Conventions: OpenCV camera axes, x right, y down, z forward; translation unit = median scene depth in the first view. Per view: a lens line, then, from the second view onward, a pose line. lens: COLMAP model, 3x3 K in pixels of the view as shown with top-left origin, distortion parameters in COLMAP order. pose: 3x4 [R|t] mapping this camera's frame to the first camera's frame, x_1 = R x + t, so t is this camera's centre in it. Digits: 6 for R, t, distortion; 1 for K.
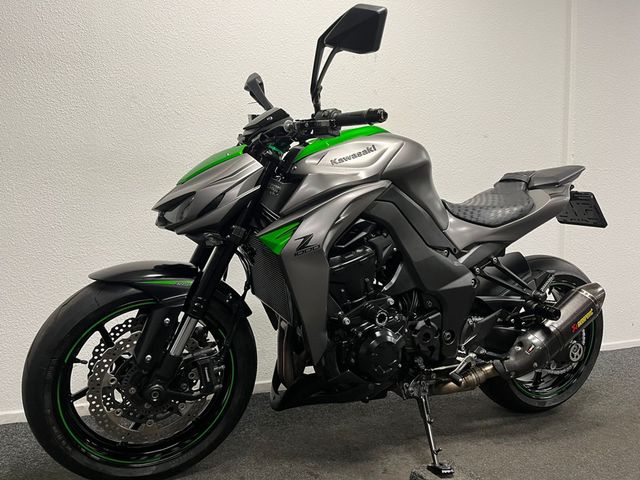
lens RADIAL K [[474.7, 0, 274.0], [0, 474.7, 240.5], [0, 0, 1]] dist [-0.004098, -0.003837]
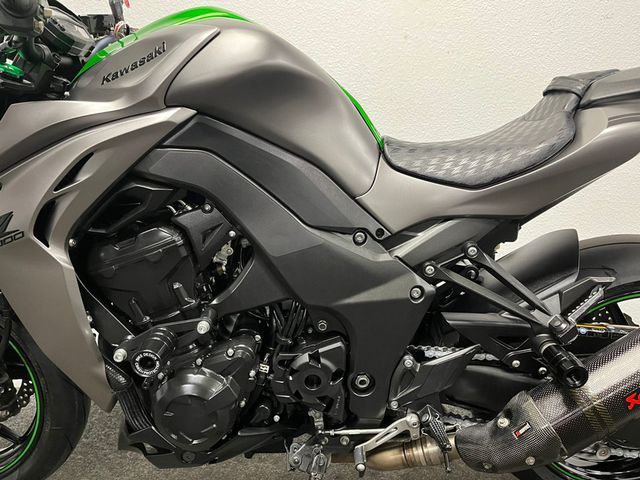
lens RADIAL K [[474.9, 0, 320.0], [0, 474.9, 240.0], [0, 0, 1]] dist [0.038609, -0.002342]
pose [[0.941189, 0.048447, -0.334390, 0.498910], [0.001837, 0.988919, 0.148447, -0.052580], [0.337876, -0.140331, 0.930670, 0.469600]]
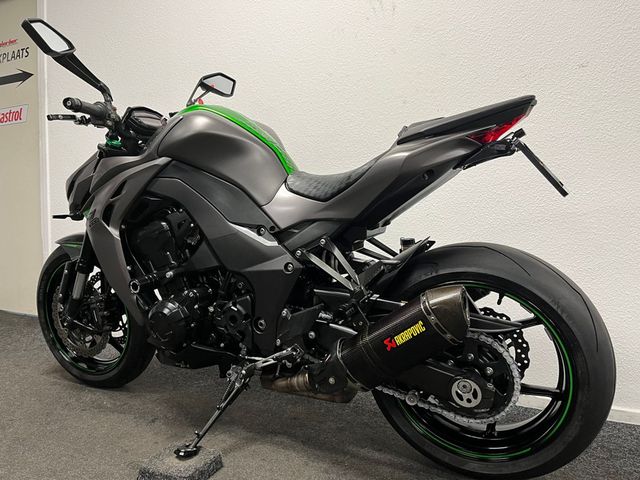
lens RADIAL K [[474.9, 0, 320.0], [0, 474.9, 240.0], [0, 0, 1]] dist [0.038609, -0.002342]
pose [[0.694940, 0.035849, -0.718173, 1.075527], [-0.019702, 0.999331, 0.030819, 0.012783], [0.718797, -0.007269, 0.695182, 0.454467]]
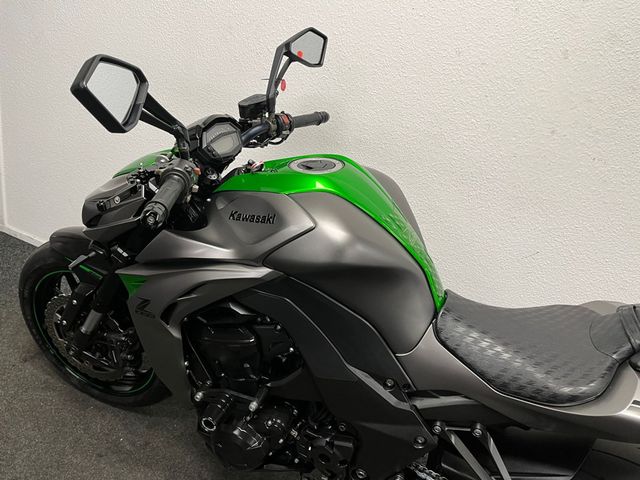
lens RADIAL K [[474.9, 0, 320.0], [0, 474.9, 240.0], [0, 0, 1]] dist [0.038609, -0.002342]
pose [[0.746974, 0.413622, -0.520525, 0.551018], [-0.218298, 0.892096, 0.395614, -0.396167], [0.627993, -0.181884, 0.756665, 0.465007]]
